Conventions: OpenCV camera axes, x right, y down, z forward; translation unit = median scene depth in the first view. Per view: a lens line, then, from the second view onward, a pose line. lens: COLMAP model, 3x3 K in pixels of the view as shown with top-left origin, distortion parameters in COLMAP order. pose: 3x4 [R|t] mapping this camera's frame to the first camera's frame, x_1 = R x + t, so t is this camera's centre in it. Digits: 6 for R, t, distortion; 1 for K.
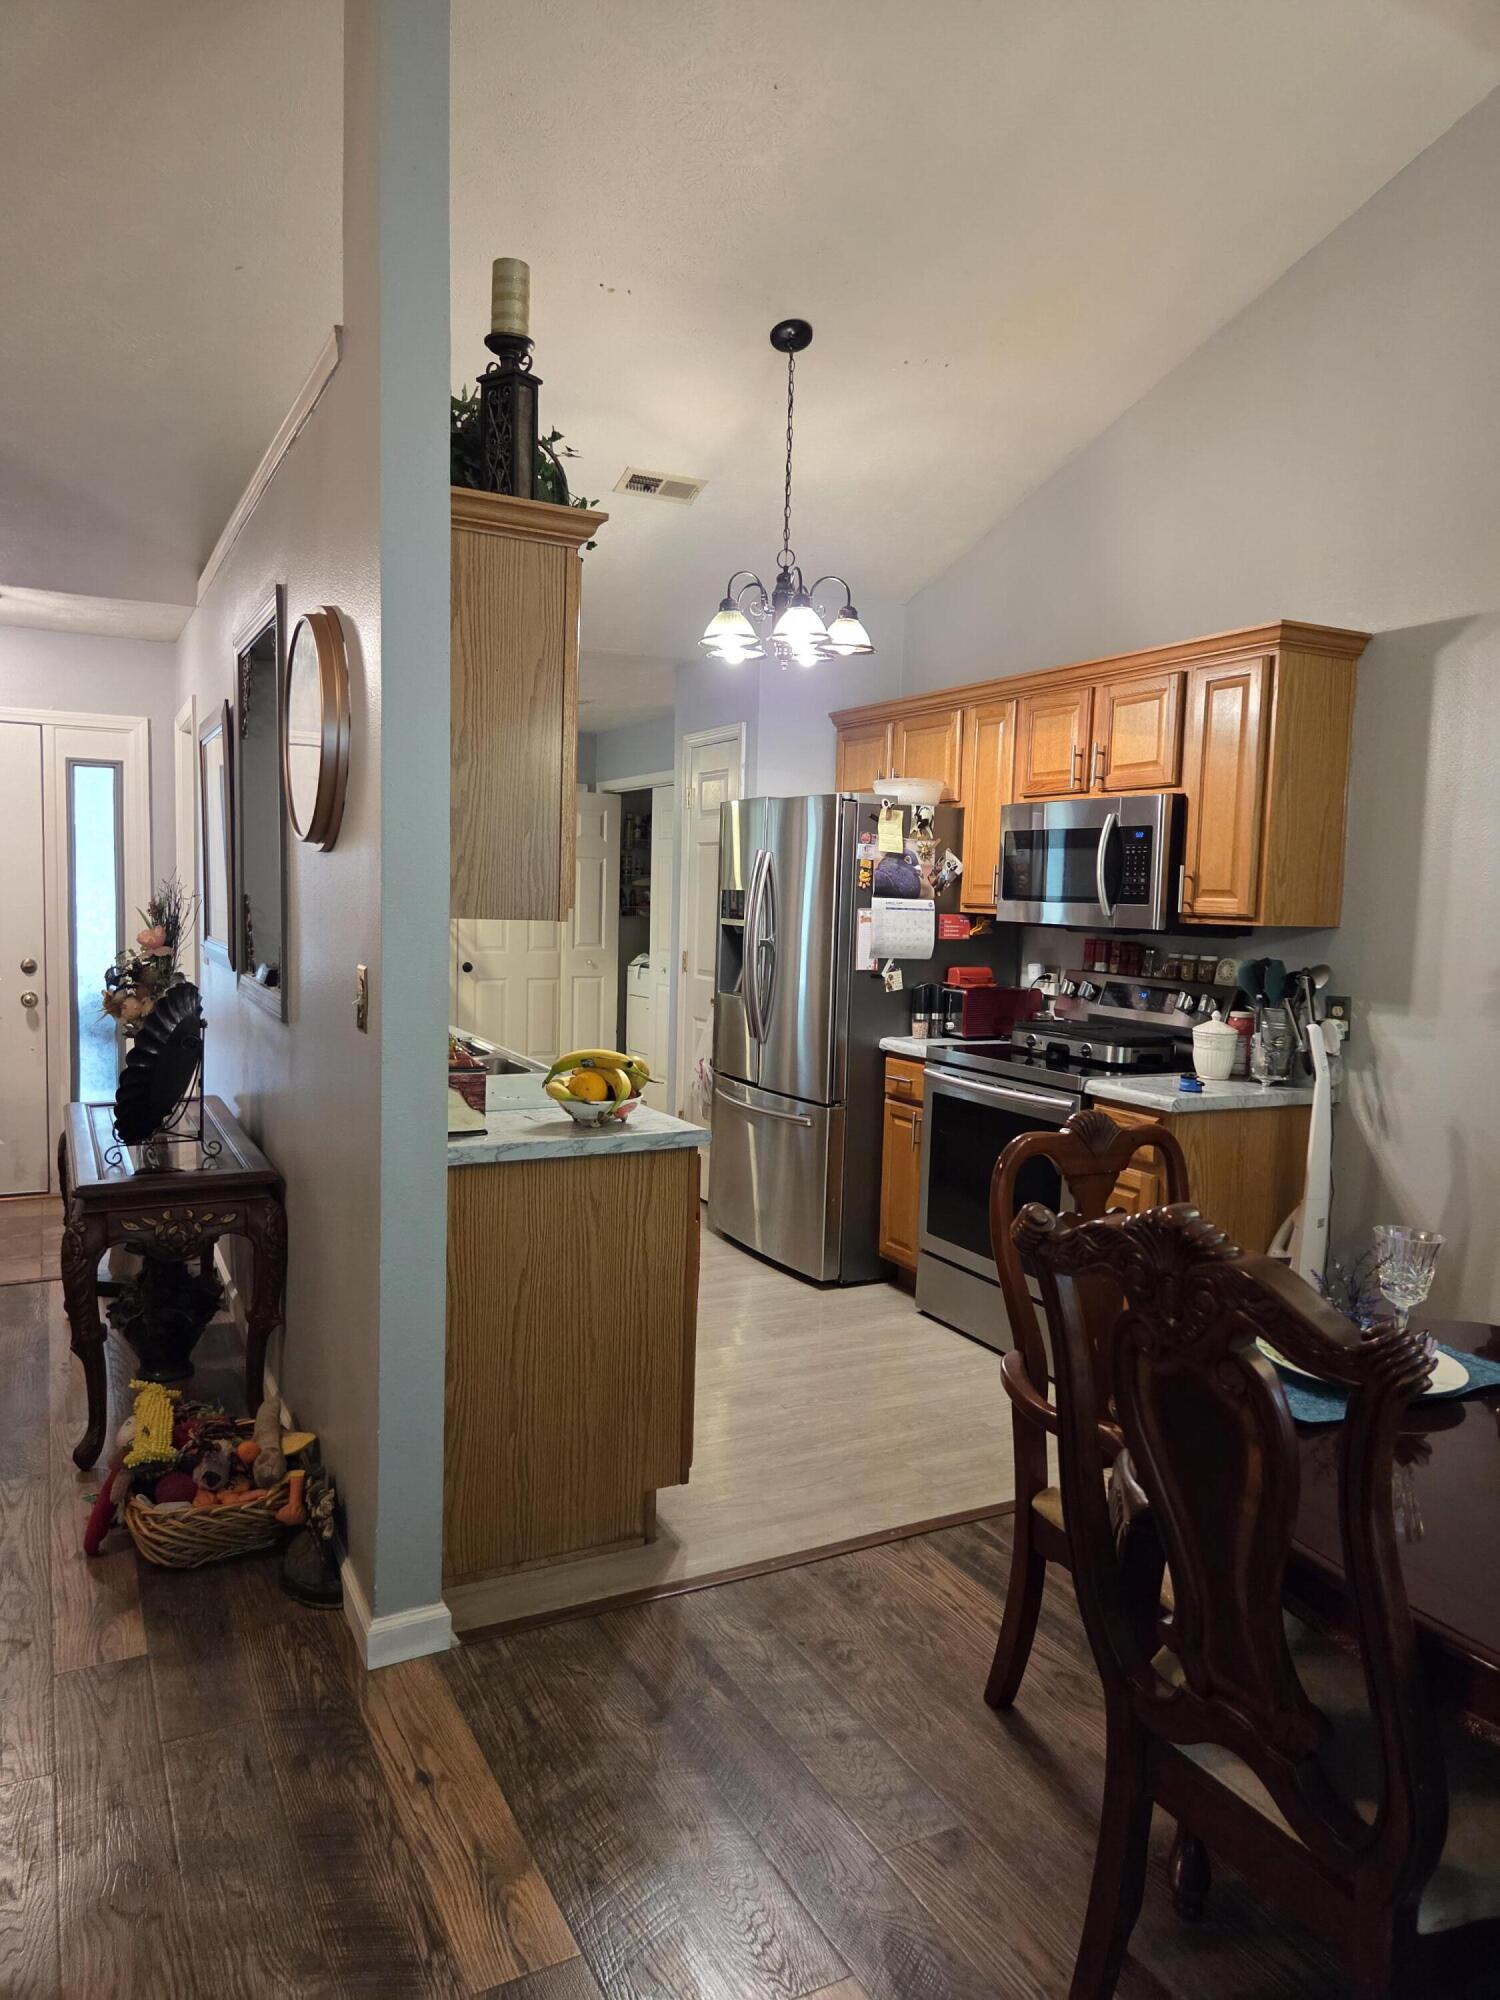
lens RADIAL K [[1338.1, 0, 754.2], [0, 1338.1, 999.2], [0, 0, 1]] dist [-0.000512, -0.006280]
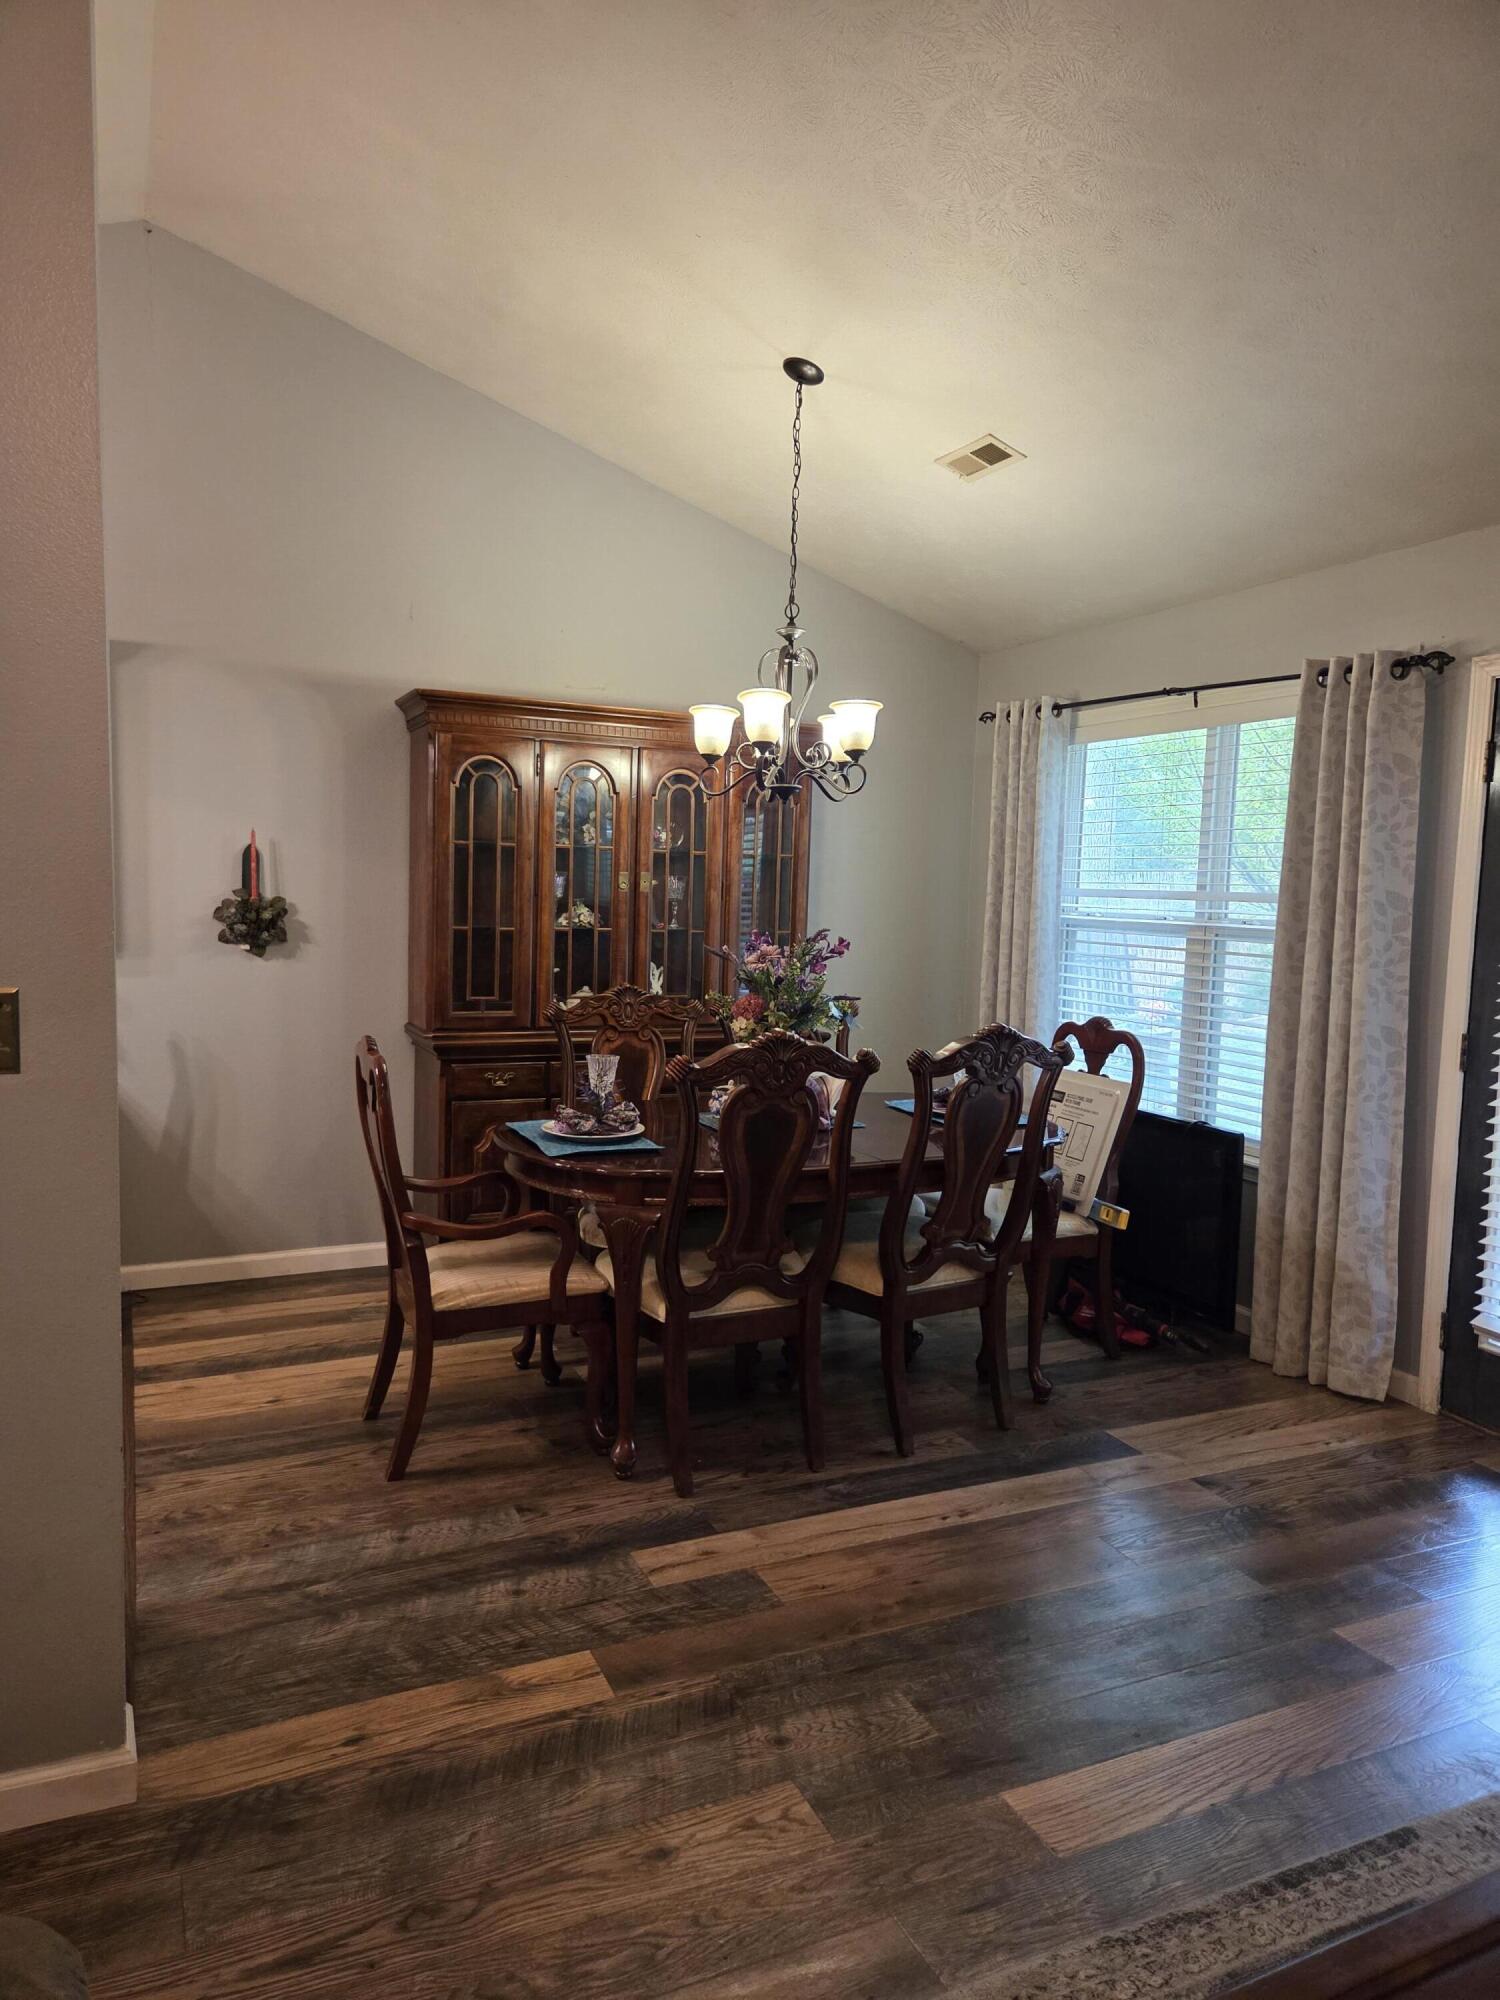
lens RADIAL K [[1338.1, 0, 755.4], [0, 1338.1, 997.3], [0, 0, 1]] dist [-0.000512, -0.006280]
pose [[0.053062, -0.118610, 0.991522, -1.070254], [0.068936, 0.990987, 0.114857, -0.080585], [-0.996209, 0.062257, 0.060761, 0.527609]]
